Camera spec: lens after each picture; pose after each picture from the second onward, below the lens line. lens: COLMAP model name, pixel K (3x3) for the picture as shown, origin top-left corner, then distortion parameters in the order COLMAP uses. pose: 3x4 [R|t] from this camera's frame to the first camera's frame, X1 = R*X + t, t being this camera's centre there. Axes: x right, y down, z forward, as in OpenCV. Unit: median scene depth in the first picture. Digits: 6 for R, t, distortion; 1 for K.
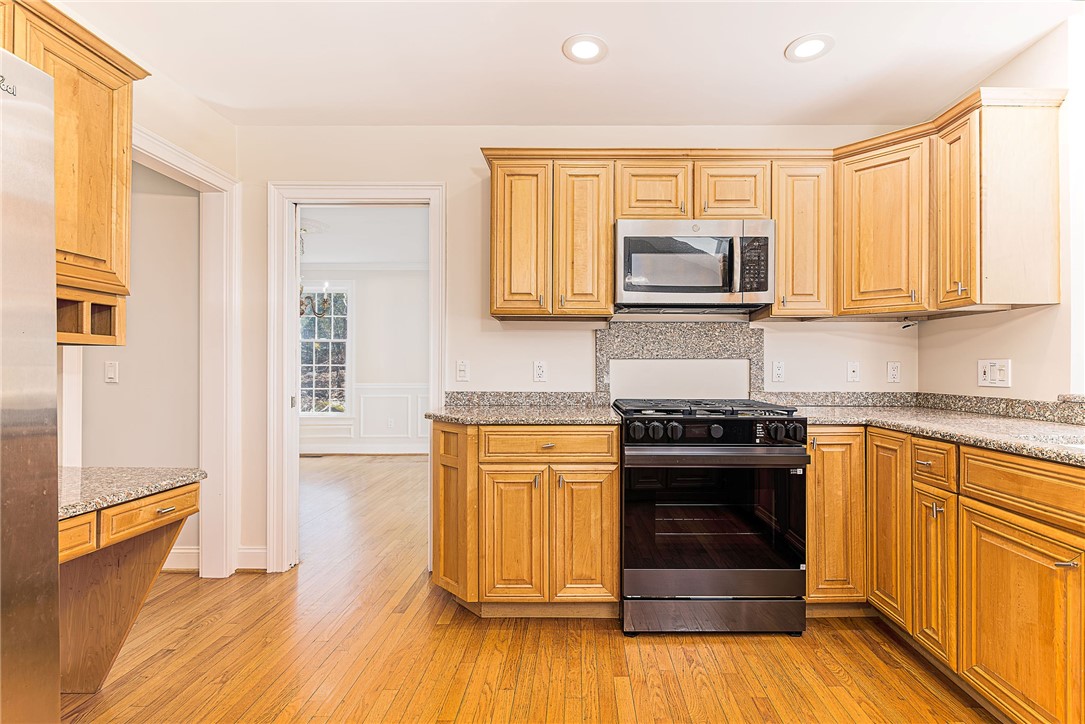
lens RADIAL K [[504.3, 0, 576.0], [0, 504.3, 365.7], [0, 0, 1]] dist [0.000554, -0.000159]
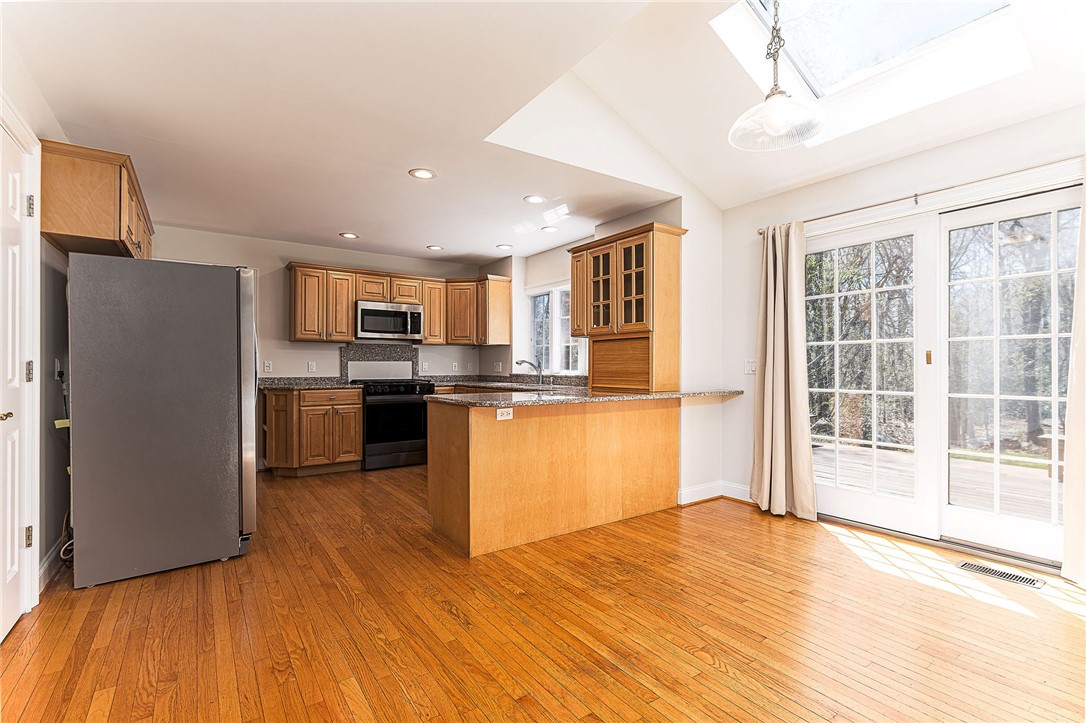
lens RADIAL K [[495.0, 0, 543.0], [0, 495.0, 361.5], [0, 0, 1]] dist [-0.000161, -0.000885]
pose [[0.818683, 0.003761, 0.574234, -0.534593], [-0.002236, 0.999992, -0.003362, -0.006618], [-0.574242, 0.001469, 0.818685, -1.365258]]
